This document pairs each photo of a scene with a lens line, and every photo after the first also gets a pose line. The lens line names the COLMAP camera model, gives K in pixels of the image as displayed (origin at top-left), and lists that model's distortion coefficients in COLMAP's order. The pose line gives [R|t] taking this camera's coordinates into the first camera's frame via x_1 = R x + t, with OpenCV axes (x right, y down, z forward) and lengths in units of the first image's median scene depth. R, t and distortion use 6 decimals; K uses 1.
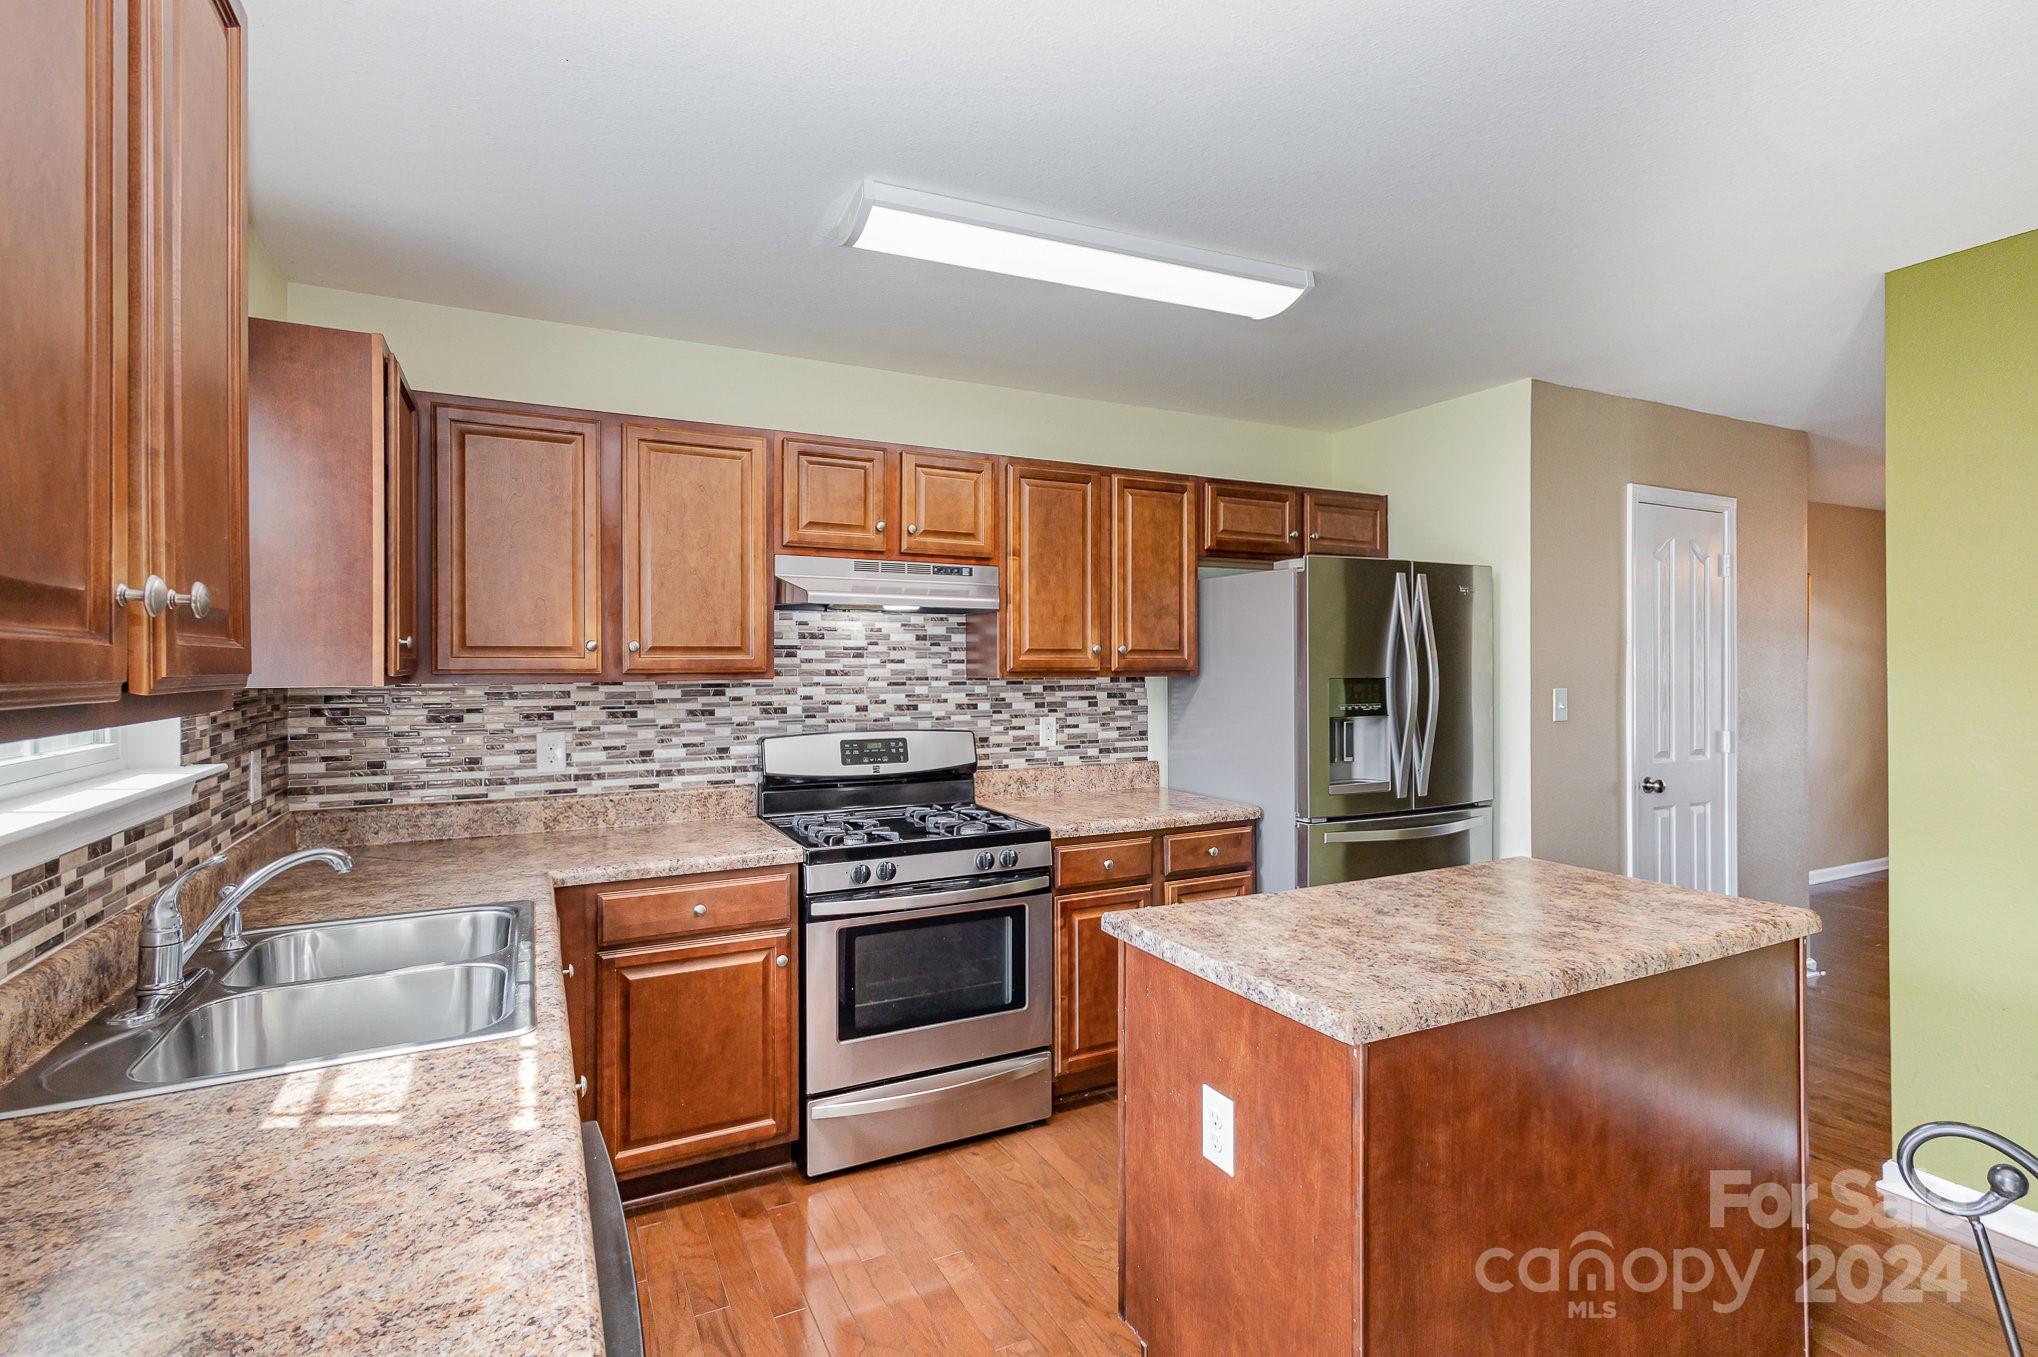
lens RADIAL K [[965.9, 0, 1020.3], [0, 965.9, 665.4], [0, 0, 1]] dist [0.016776, -0.002446]
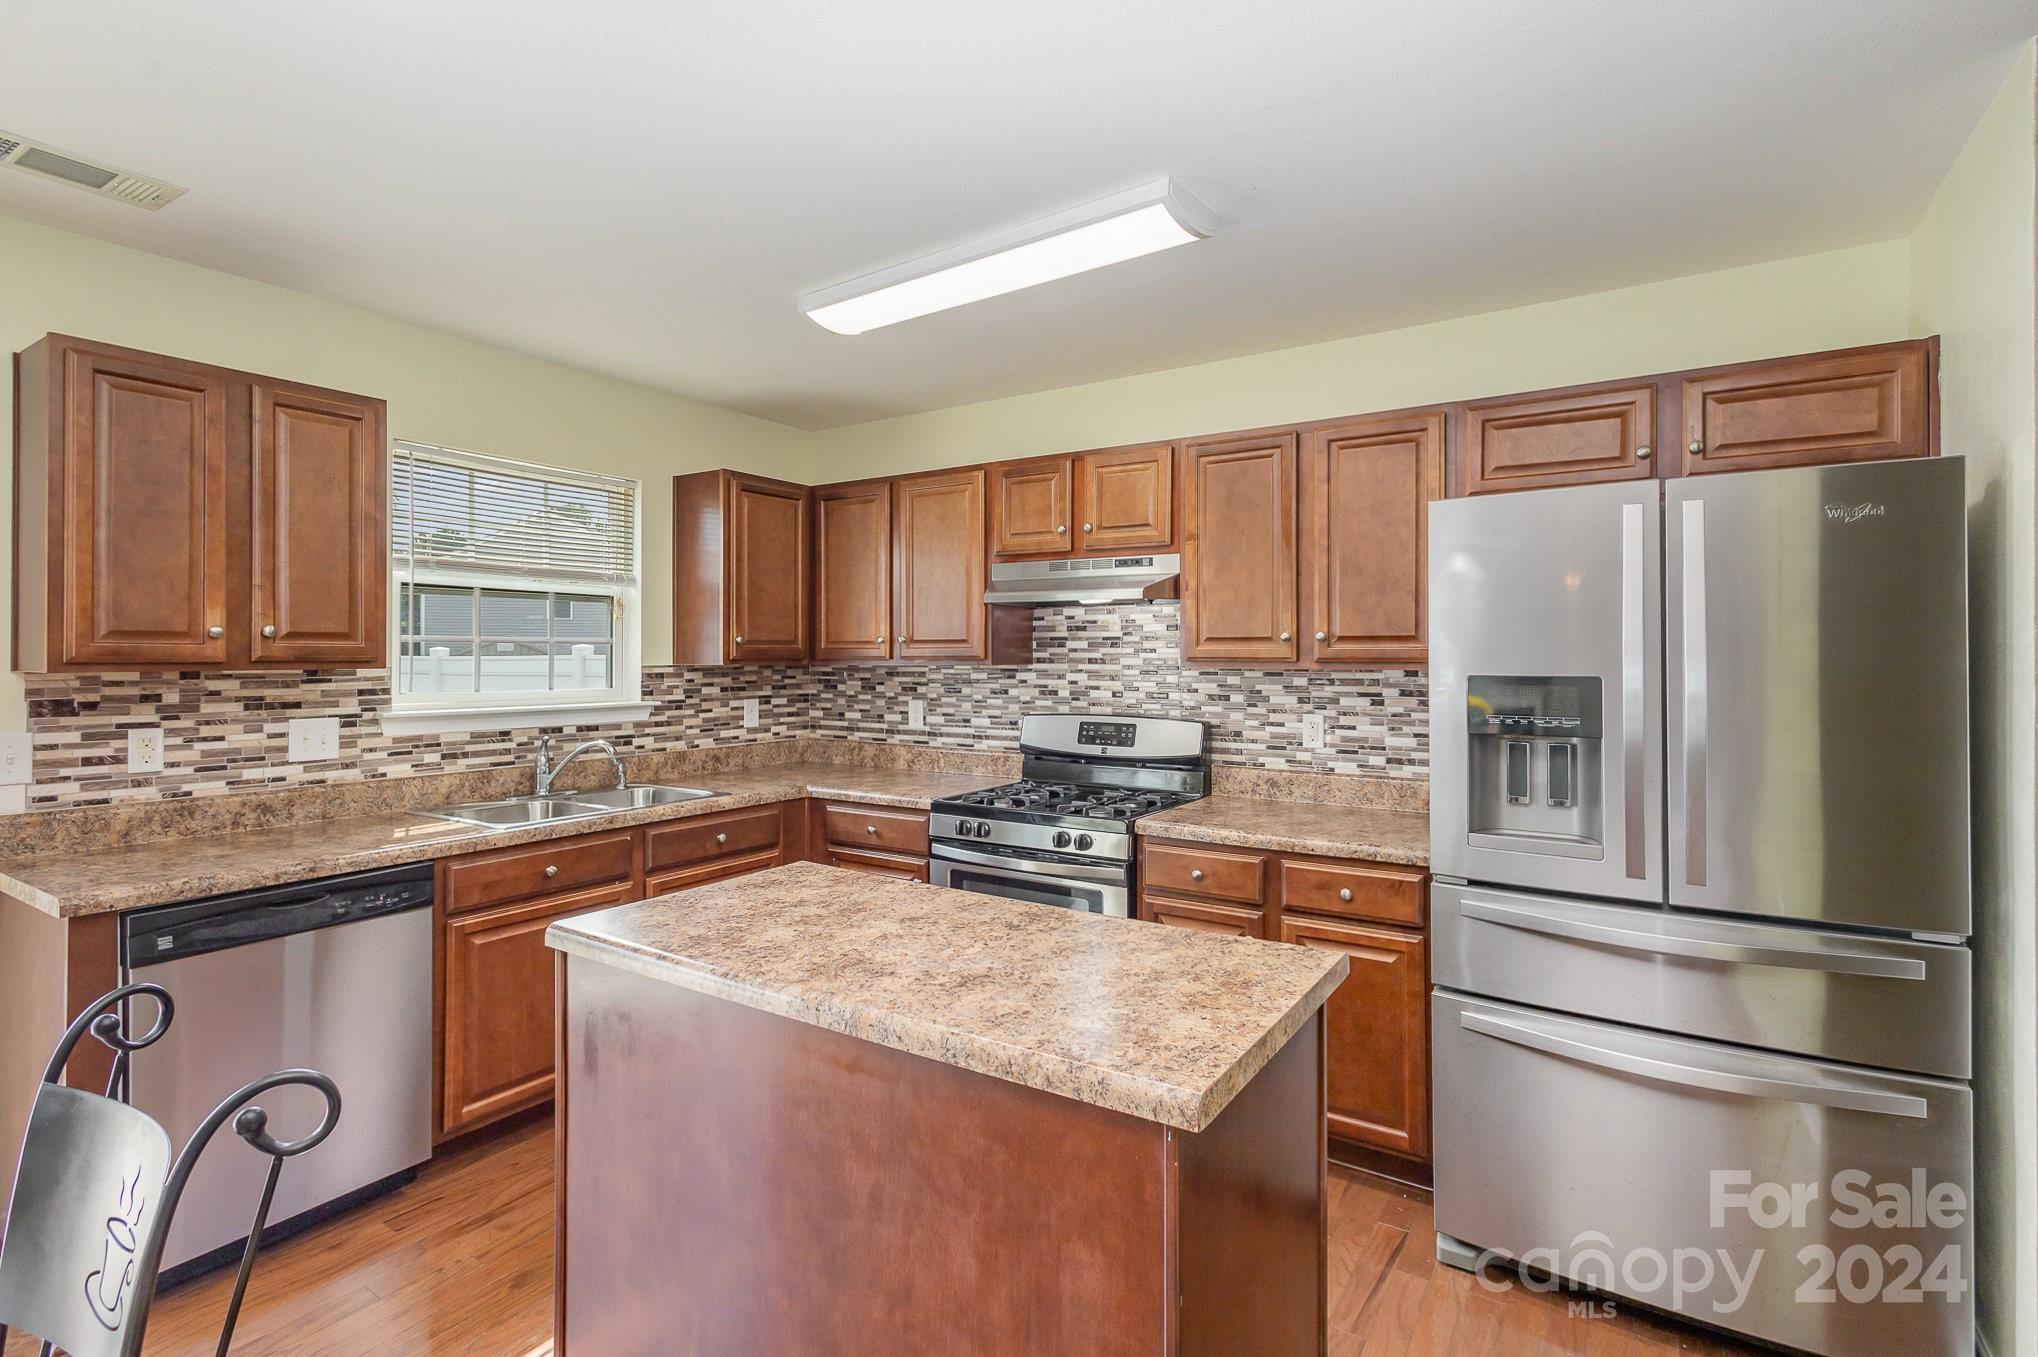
lens RADIAL K [[965.9, 0, 1018.1], [0, 965.9, 655.3], [0, 0, 1]] dist [0.016776, -0.002446]
pose [[0.498229, 0.004099, -0.867036, 0.745360], [-0.003347, 0.999990, 0.002804, -0.001827], [0.867039, 0.001505, 0.498238, 0.375853]]
